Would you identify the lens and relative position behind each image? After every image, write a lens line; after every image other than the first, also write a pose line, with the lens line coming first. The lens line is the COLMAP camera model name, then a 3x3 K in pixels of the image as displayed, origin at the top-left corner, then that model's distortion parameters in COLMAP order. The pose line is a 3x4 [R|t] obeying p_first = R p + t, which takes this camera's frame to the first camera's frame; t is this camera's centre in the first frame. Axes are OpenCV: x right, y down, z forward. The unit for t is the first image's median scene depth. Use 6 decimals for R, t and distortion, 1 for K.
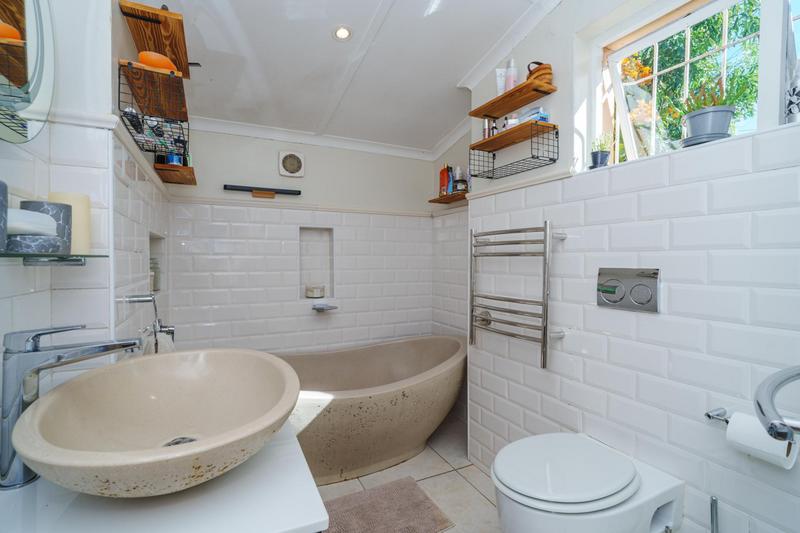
lens RADIAL K [[378.3, 0, 400.4], [0, 378.3, 264.9], [0, 0, 1]] dist [-0.001562, 0.000286]
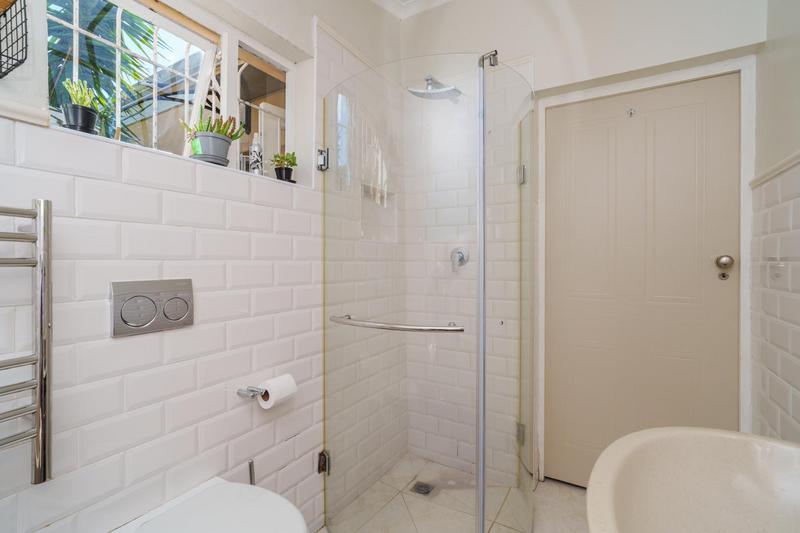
lens RADIAL K [[375.7, 0, 406.1], [0, 375.7, 265.3], [0, 0, 1]] dist [-0.013944, 0.008636]
pose [[-0.545345, -0.009497, 0.838158, -0.331429], [0.009202, 0.999808, 0.017316, -0.029832], [-0.838161, 0.017156, -0.545153, 0.867850]]
